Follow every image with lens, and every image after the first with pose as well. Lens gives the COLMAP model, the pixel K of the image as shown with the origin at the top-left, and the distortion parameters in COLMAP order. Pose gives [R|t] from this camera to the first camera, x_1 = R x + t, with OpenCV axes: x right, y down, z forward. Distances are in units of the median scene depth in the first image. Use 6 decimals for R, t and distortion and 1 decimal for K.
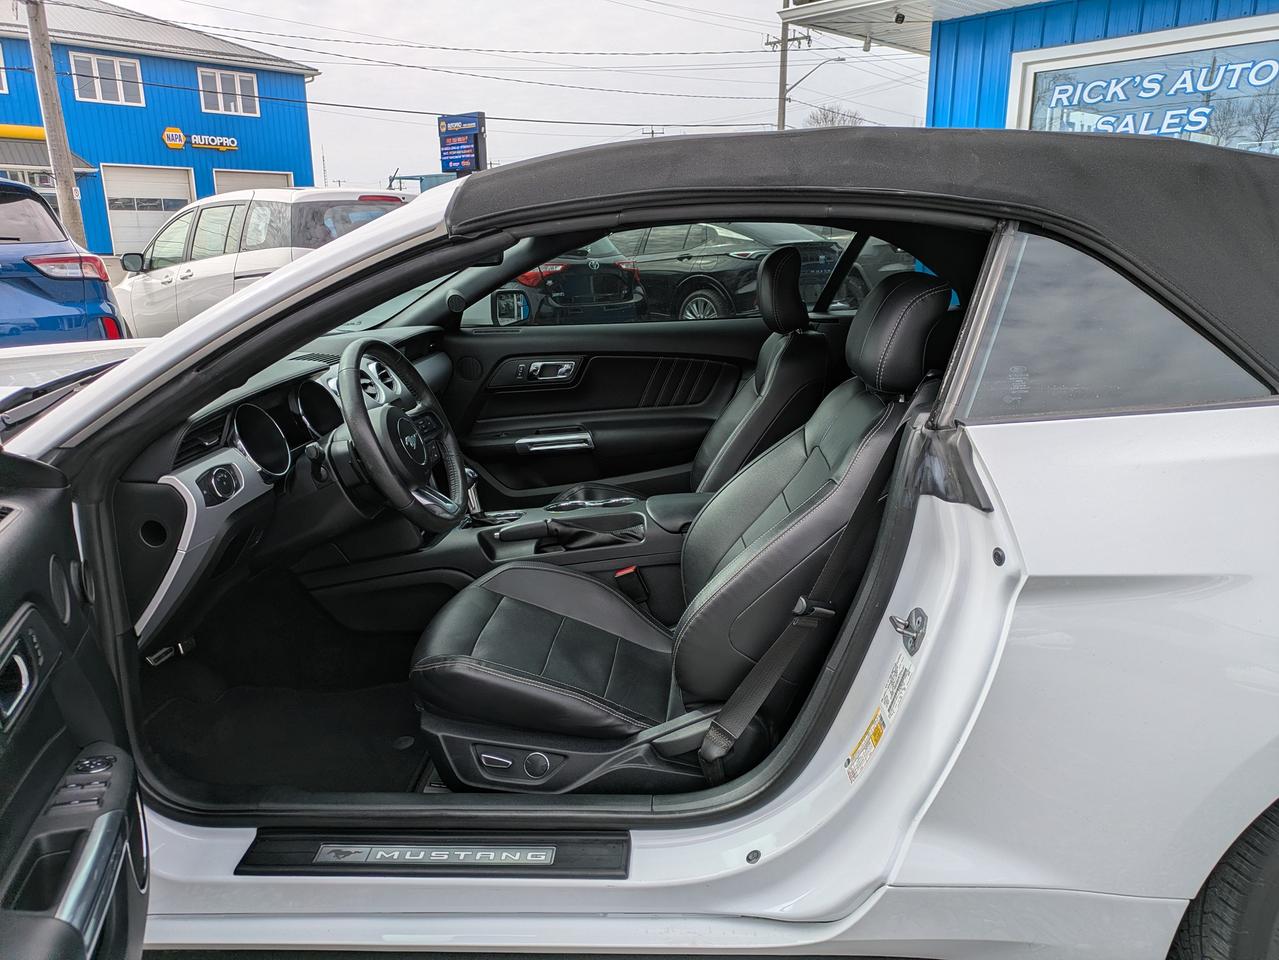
lens RADIAL K [[937.3, 0, 642.9], [0, 937.3, 484.9], [0, 0, 1]] dist [0.051400, -0.030805]
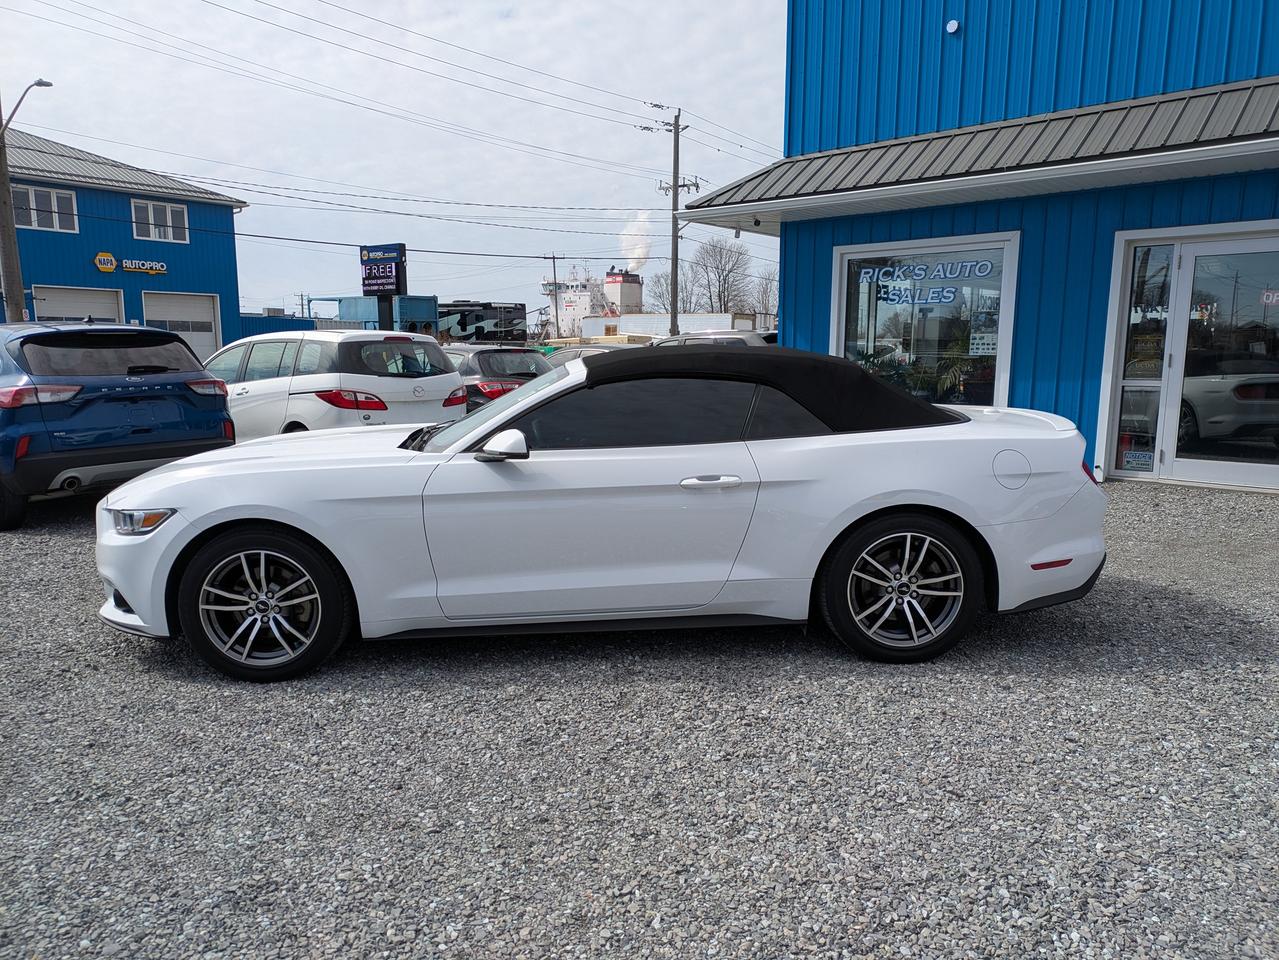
lens RADIAL K [[937.3, 0, 639.7], [0, 937.3, 485.7], [0, 0, 1]] dist [0.051400, -0.030805]
pose [[0.994716, -0.007367, 0.102402, -0.012783], [0.019298, 0.993061, -0.116007, 0.016070], [-0.100837, 0.117370, 0.987956, -0.075687]]
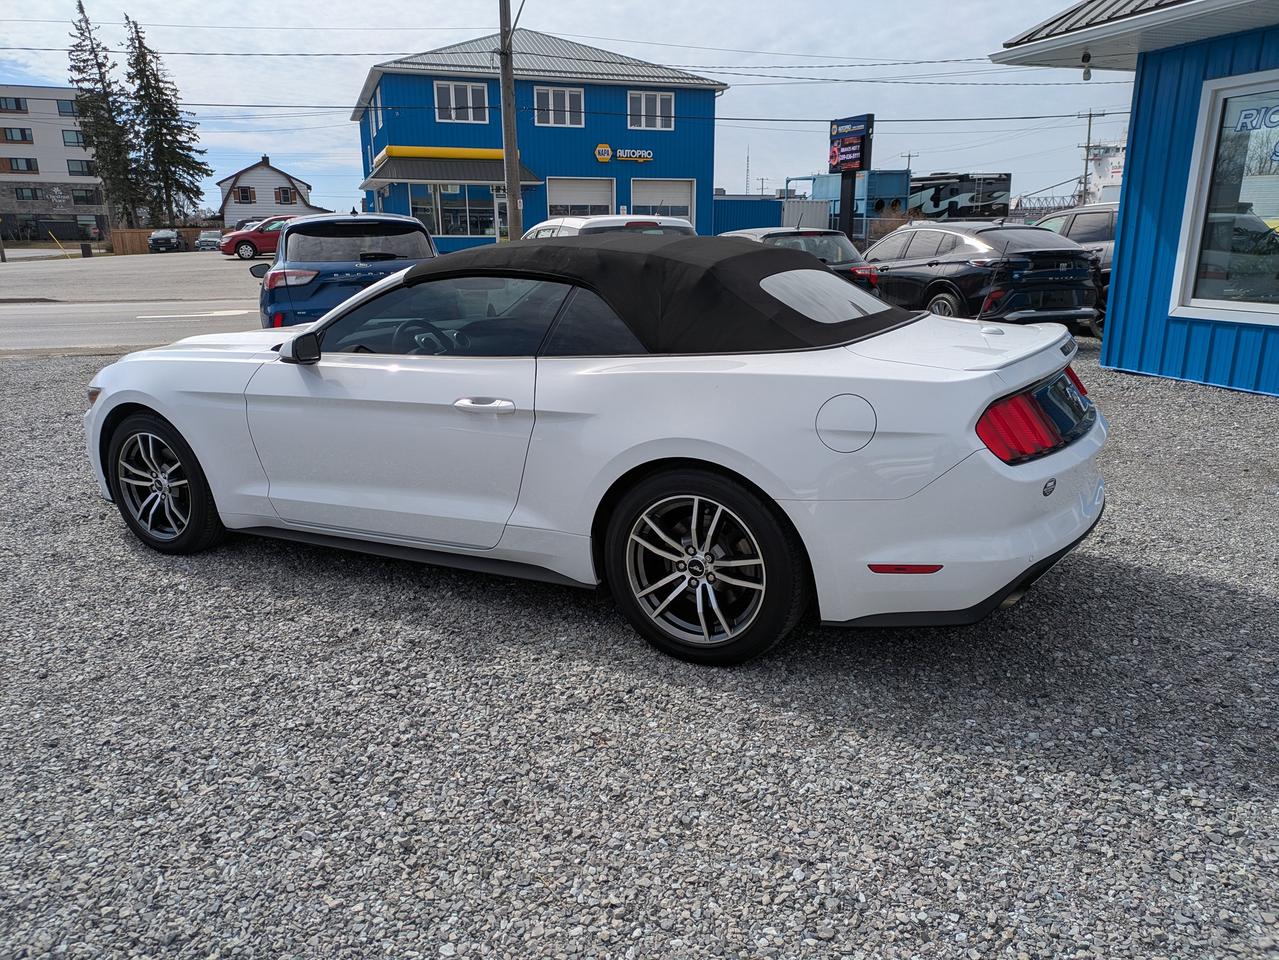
lens RADIAL K [[937.3, 0, 638.4], [0, 937.3, 476.5], [0, 0, 1]] dist [0.051400, -0.030805]
pose [[0.910195, 0.103830, -0.400953, 0.058440], [-0.104470, 0.994320, 0.020332, 0.006465], [0.400787, 0.023382, 0.915873, -0.045873]]
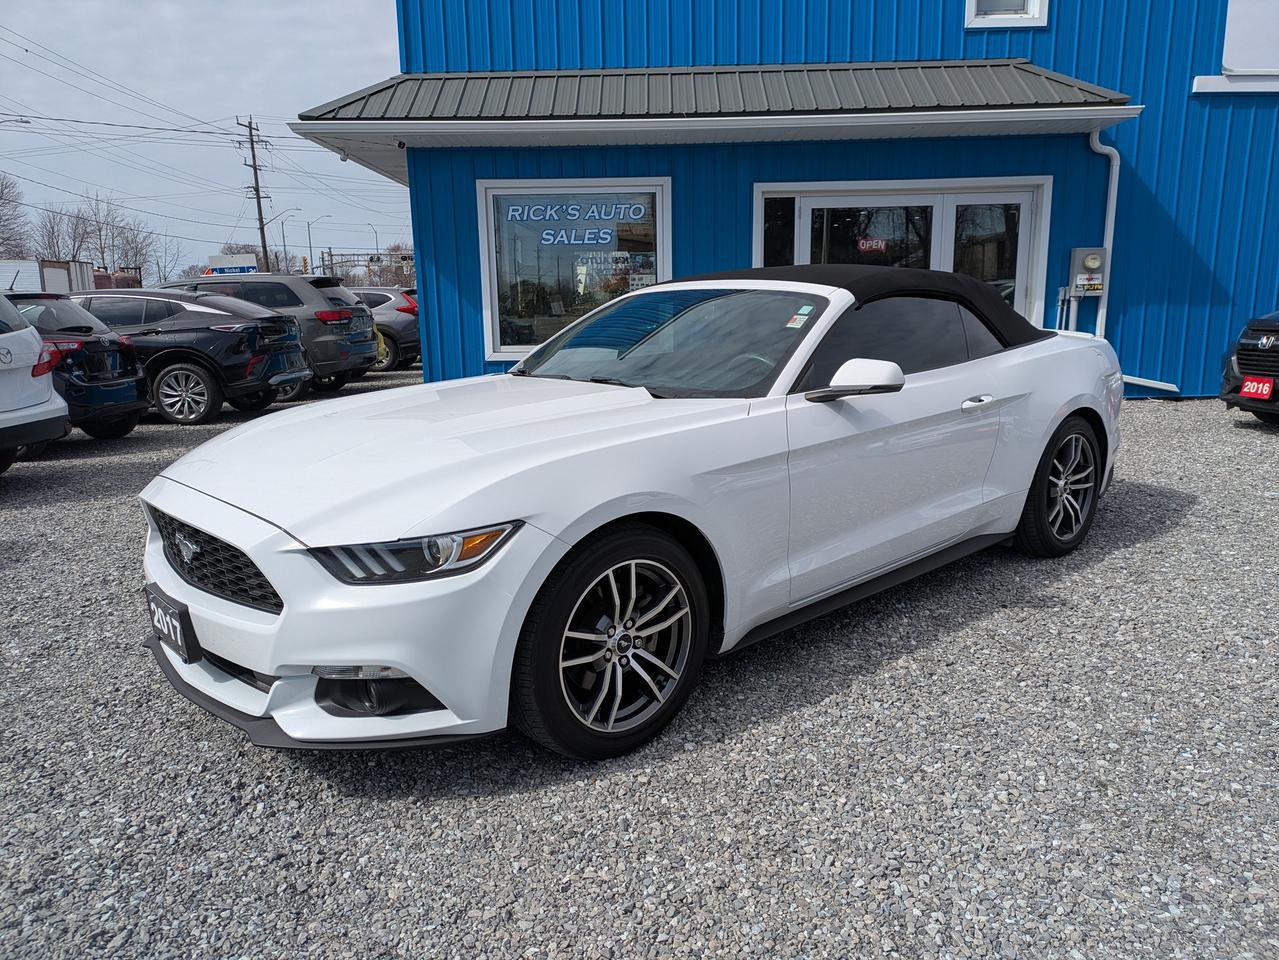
lens RADIAL K [[937.3, 0, 652.0], [0, 937.3, 486.5], [0, 0, 1]] dist [0.051400, -0.030805]
pose [[0.686632, -0.145293, 0.712339, -0.096082], [0.198315, 0.980099, 0.008748, 0.003884], [-0.699434, 0.135261, 0.701781, -0.015118]]
